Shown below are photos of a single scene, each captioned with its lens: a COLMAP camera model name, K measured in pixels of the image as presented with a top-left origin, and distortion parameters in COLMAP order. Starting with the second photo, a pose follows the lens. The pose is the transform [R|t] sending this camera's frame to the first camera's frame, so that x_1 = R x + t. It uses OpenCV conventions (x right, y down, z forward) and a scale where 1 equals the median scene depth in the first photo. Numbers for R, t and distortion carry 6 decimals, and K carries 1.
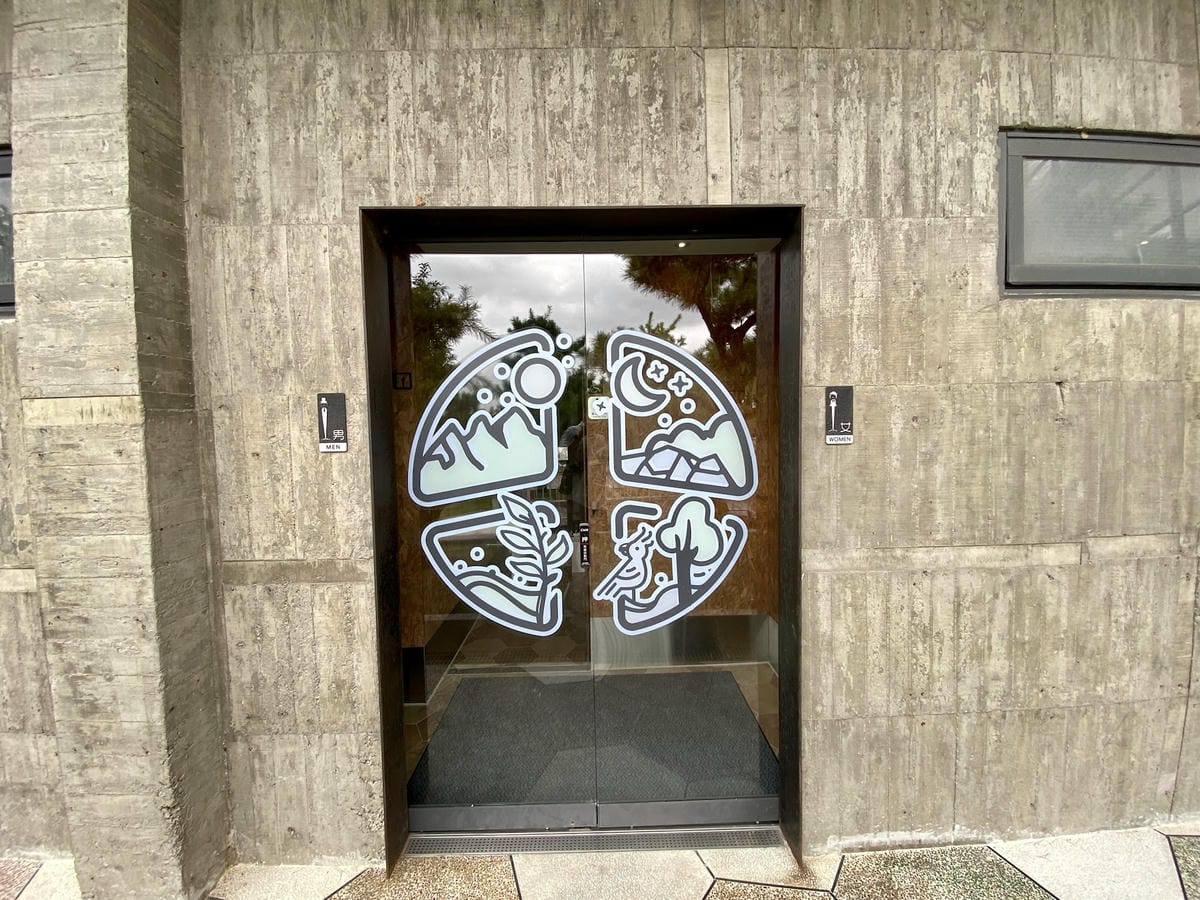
lens RADIAL K [[487.4, 0, 599.4], [0, 487.4, 449.1], [0, 0, 1]] dist [-0.004612, -0.000978]
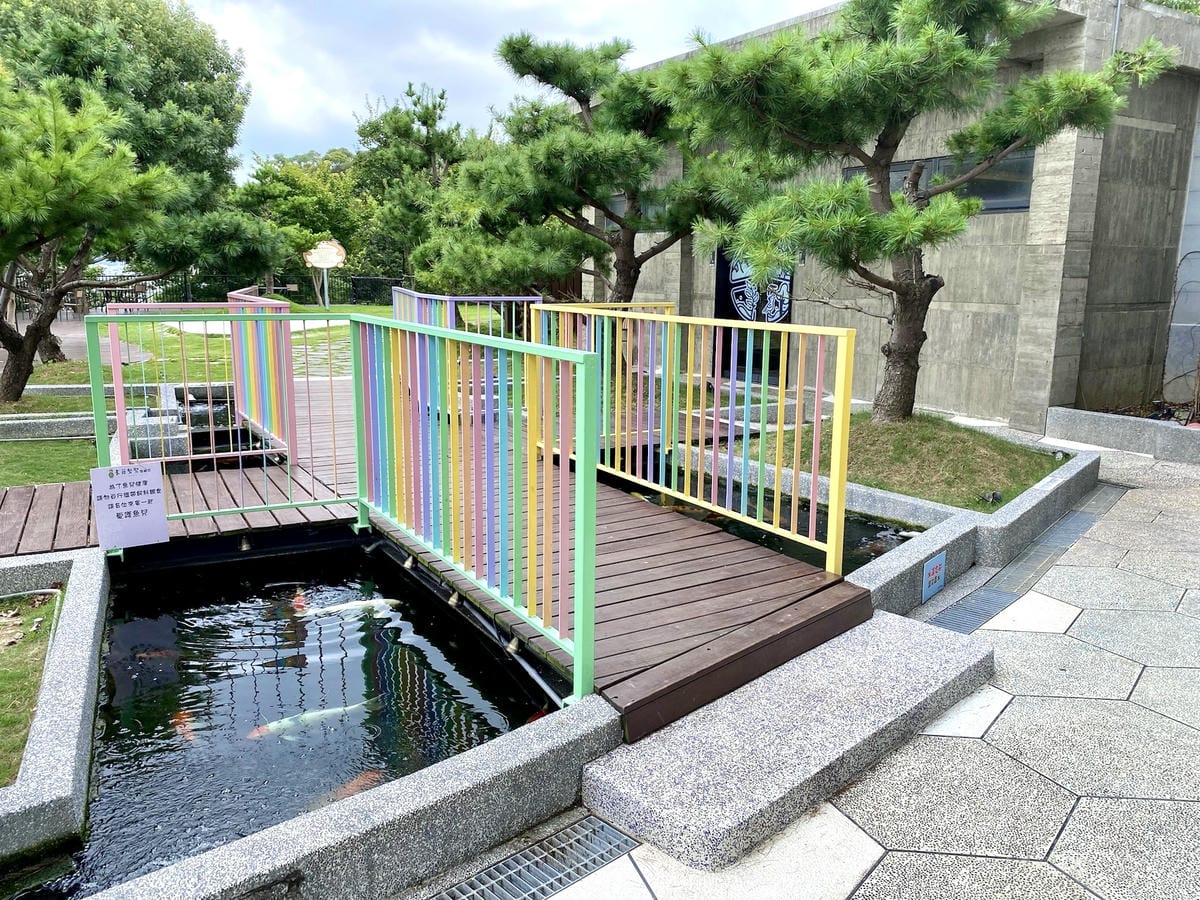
lens RADIAL K [[916.1, 0, 594.5], [0, 916.1, 448.7], [0, 0, 1]] dist [0.053120, -0.031752]
pose [[0.490585, 0.186636, -0.851172, 5.097435], [-0.066988, 0.981981, 0.176709, 0.188140], [0.868815, -0.029672, 0.494247, -3.233723]]
